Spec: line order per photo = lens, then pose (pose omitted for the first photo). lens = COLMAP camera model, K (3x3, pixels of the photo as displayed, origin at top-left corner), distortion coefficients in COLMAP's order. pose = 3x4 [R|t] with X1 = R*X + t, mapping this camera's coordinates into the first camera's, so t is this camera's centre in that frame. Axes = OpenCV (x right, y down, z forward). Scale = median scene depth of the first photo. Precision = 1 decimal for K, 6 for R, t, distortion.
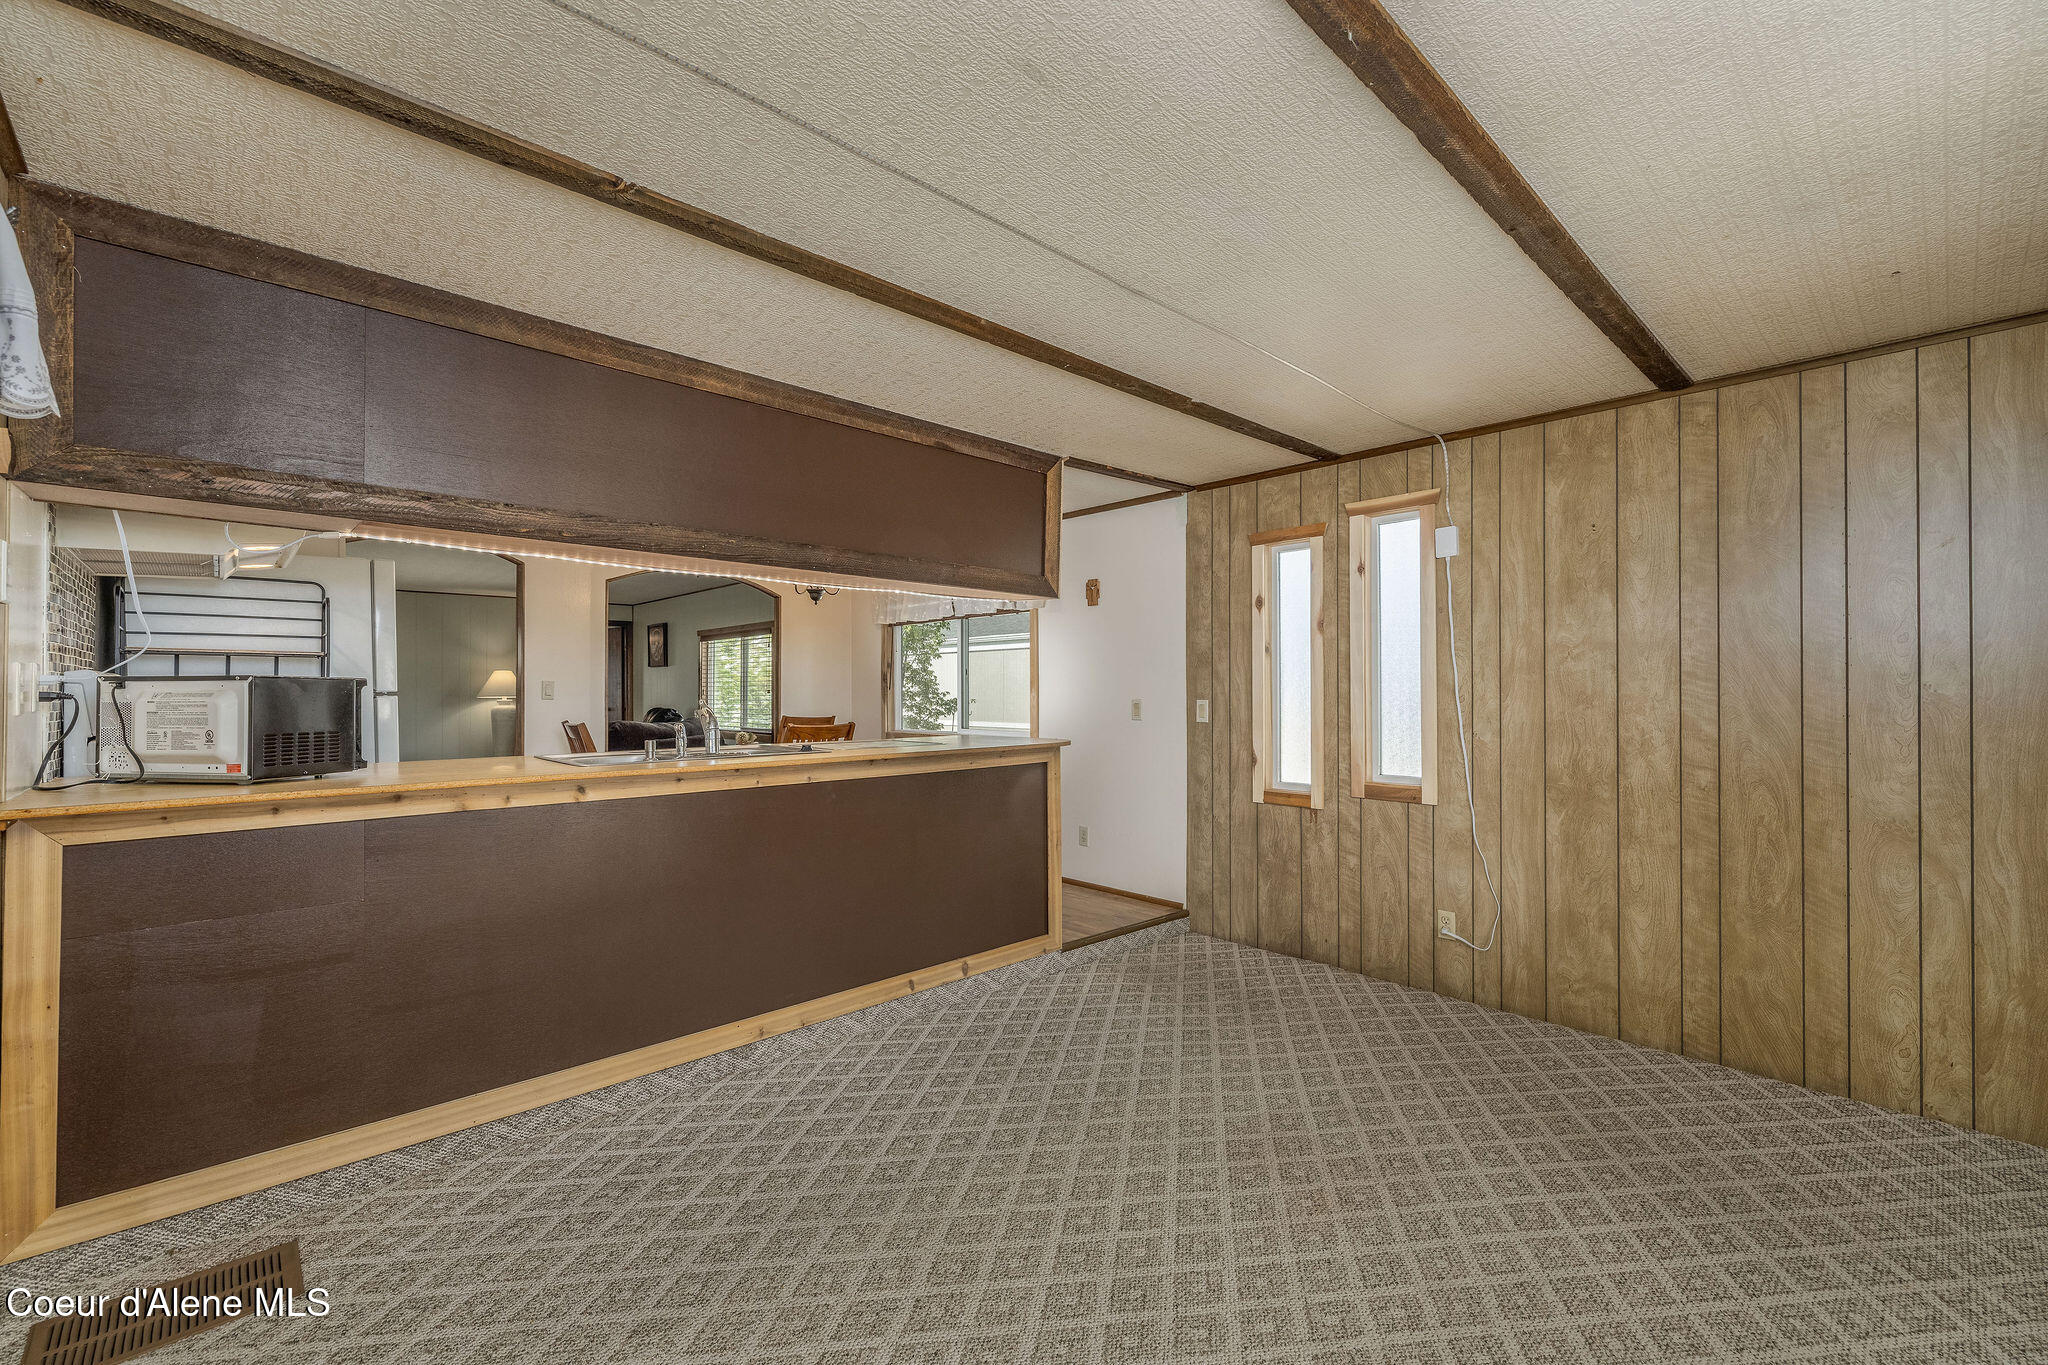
lens RADIAL K [[865.0, 0, 1031.0], [0, 865.0, 682.2], [0, 0, 1]] dist [-0.000891, -0.000281]
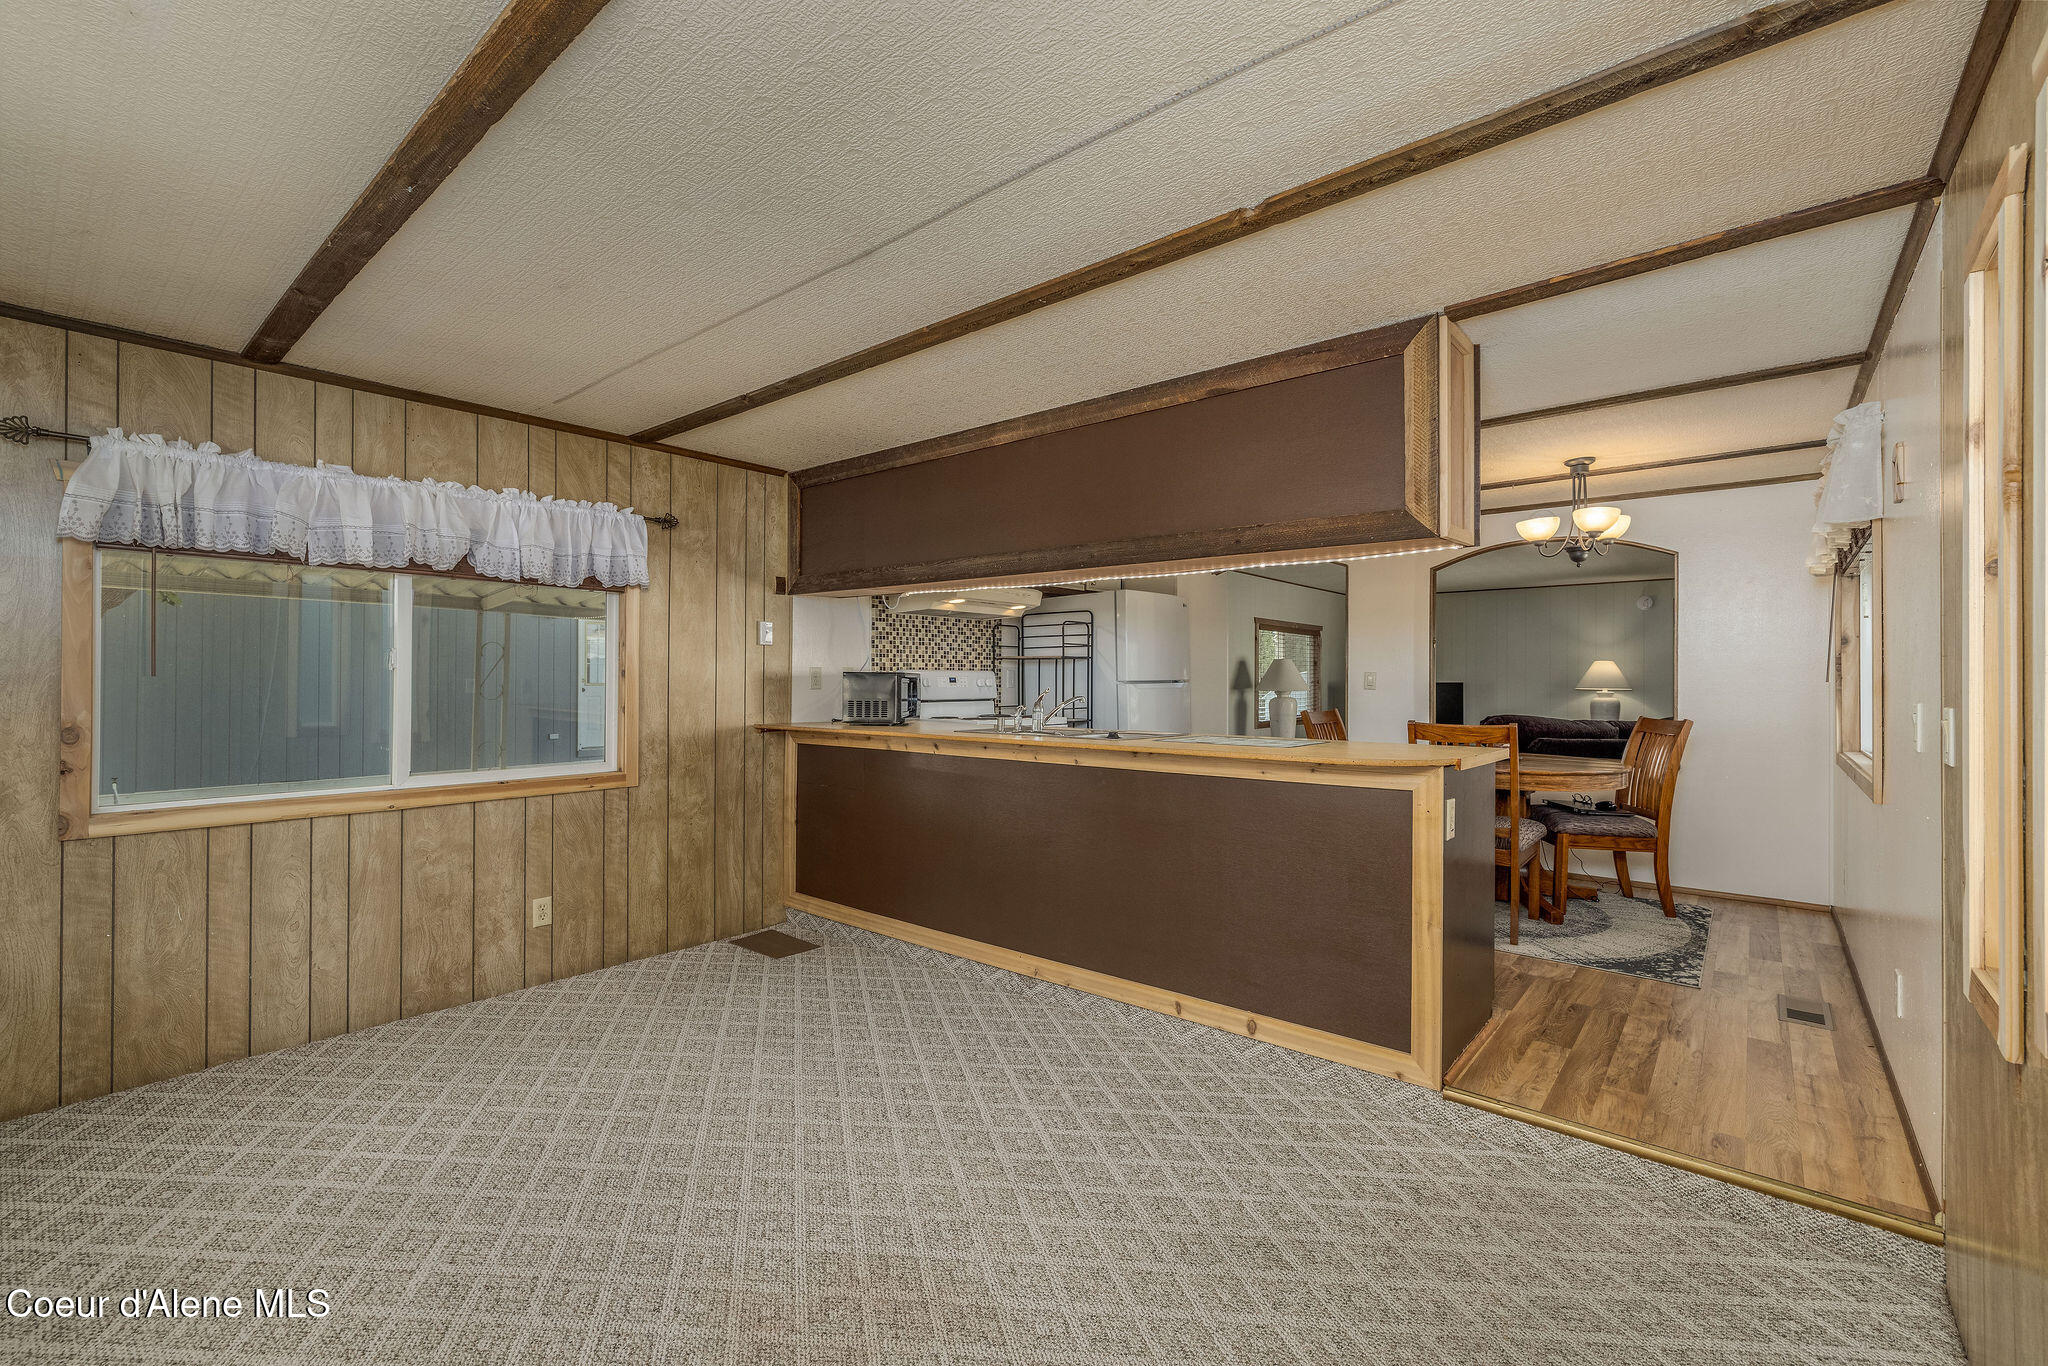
lens RADIAL K [[865.0, 0, 1023.8], [0, 865.0, 676.6], [0, 0, 1]] dist [-0.000891, -0.000281]
pose [[0.112651, -0.004040, -0.993626, 0.706914], [0.005432, 0.999979, -0.003450, 0.007243], [0.993620, -0.005008, 0.112671, 0.706445]]
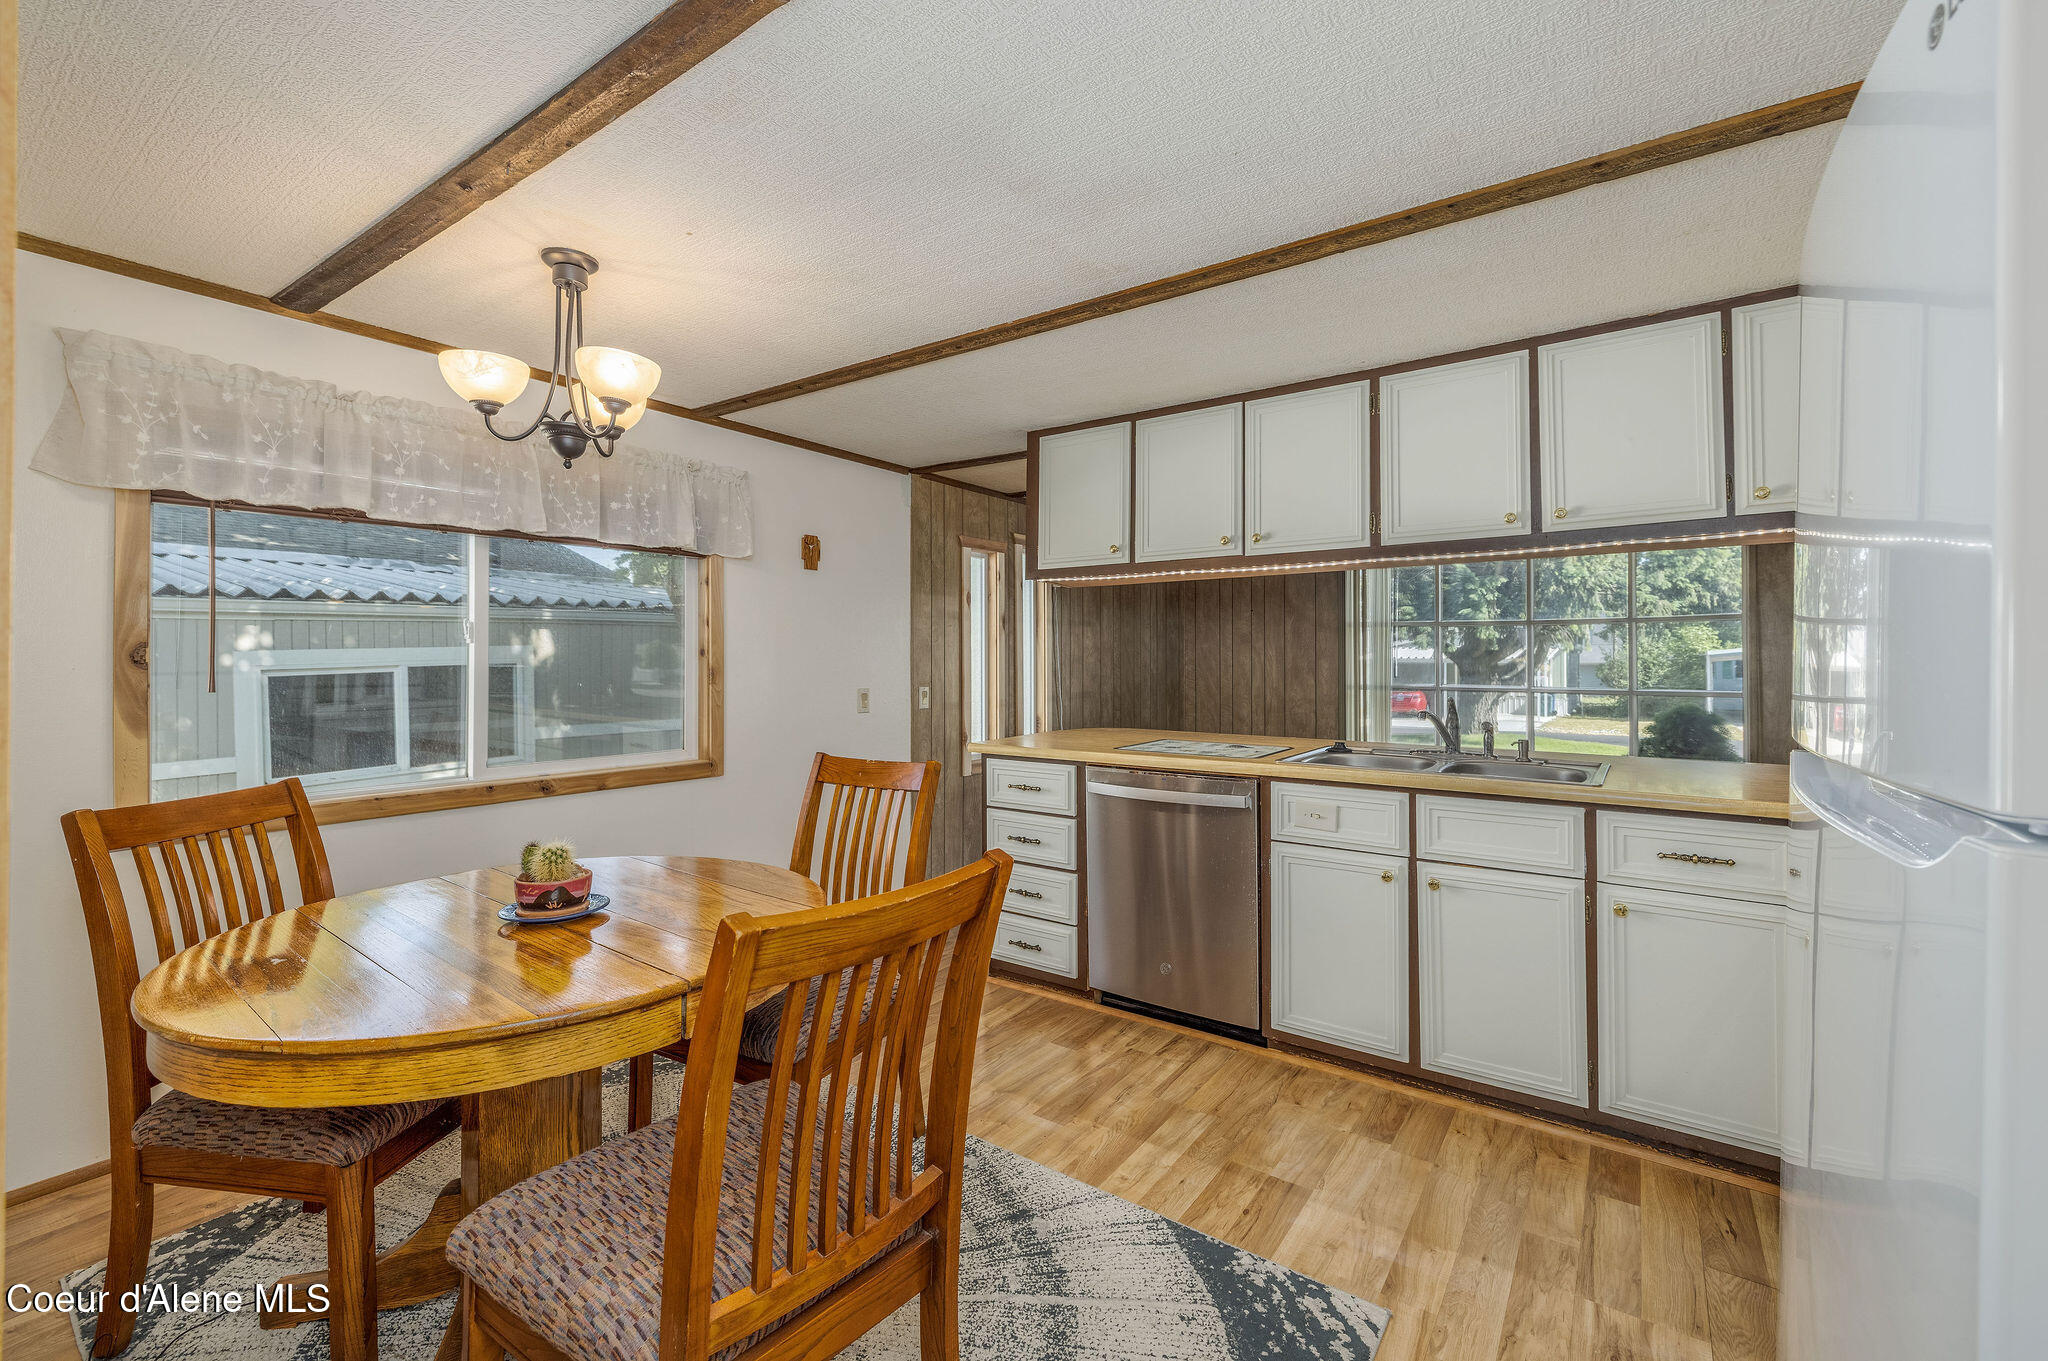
lens RADIAL K [[865.0, 0, 1025.7], [0, 865.0, 667.9], [0, 0, 1]] dist [-0.000891, -0.000281]
pose [[-0.188461, -0.007443, 0.982053, -1.121927], [-0.009754, 0.999936, 0.005707, -0.011185], [-0.982032, -0.008503, -0.188521, 1.487188]]
